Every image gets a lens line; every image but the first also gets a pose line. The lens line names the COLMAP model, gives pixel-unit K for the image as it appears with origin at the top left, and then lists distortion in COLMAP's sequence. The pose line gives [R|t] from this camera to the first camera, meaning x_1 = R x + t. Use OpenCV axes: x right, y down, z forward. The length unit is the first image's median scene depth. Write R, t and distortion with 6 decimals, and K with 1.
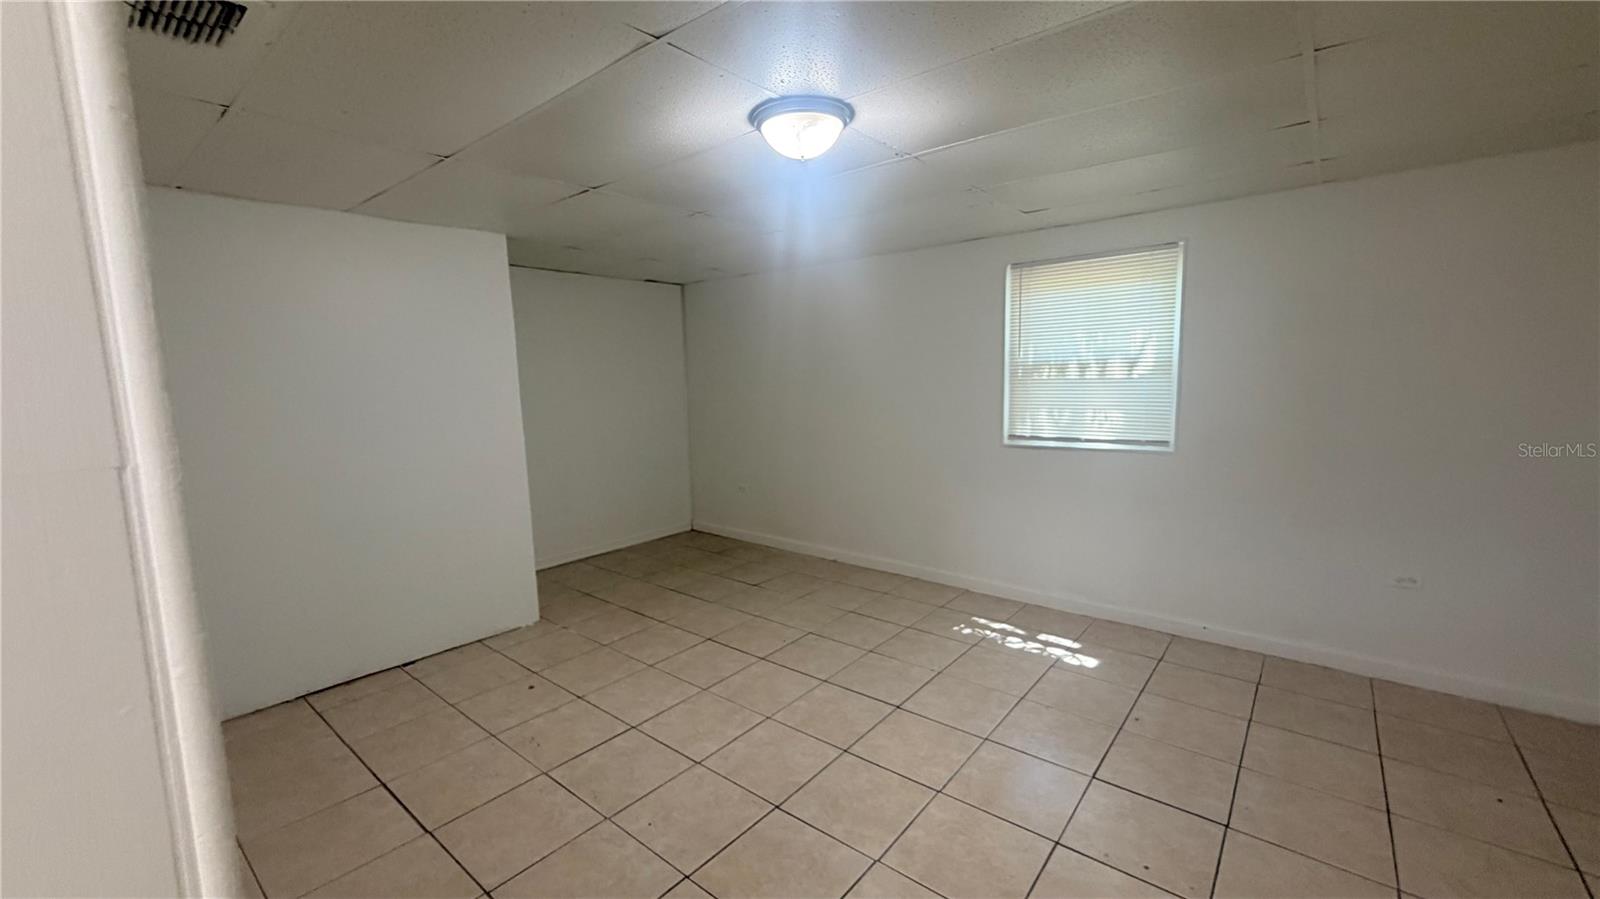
lens RADIAL K [[640.2, 0, 796.6], [0, 640.2, 449.2], [0, 0, 1]] dist [0.000668, 0.000143]
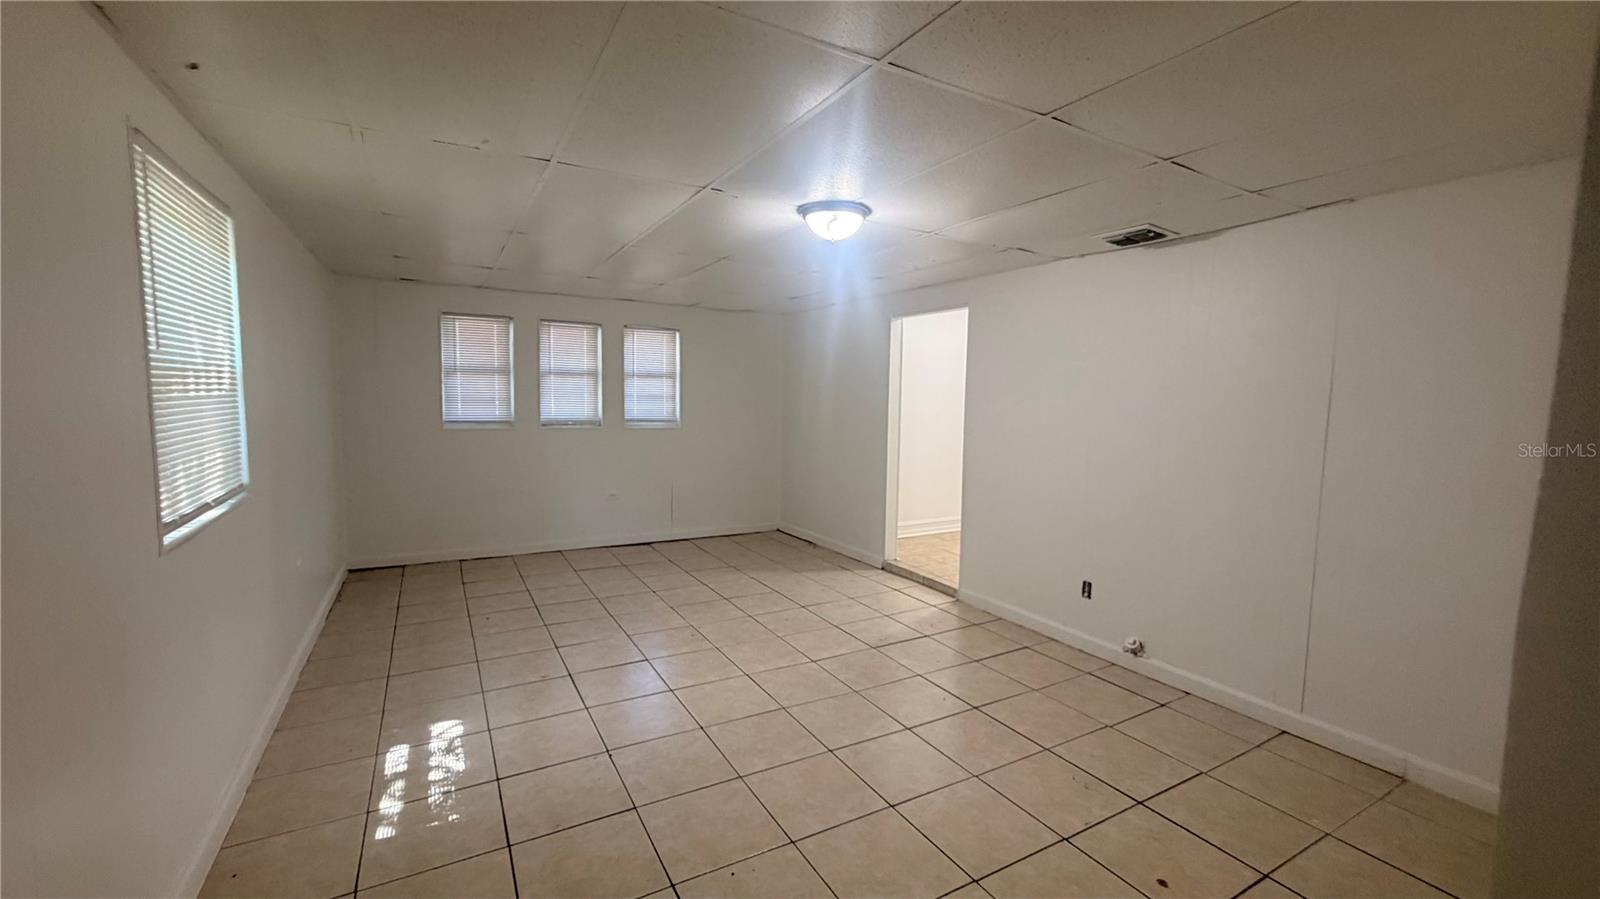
lens RADIAL K [[640.2, 0, 796.6], [0, 640.2, 449.2], [0, 0, 1]] dist [0.000668, 0.000143]
pose [[-0.931767, -0.025750, 0.362144, -0.254761], [0.044769, 0.981720, 0.184991, -0.151895], [-0.360287, 0.188581, -0.913581, 1.398168]]
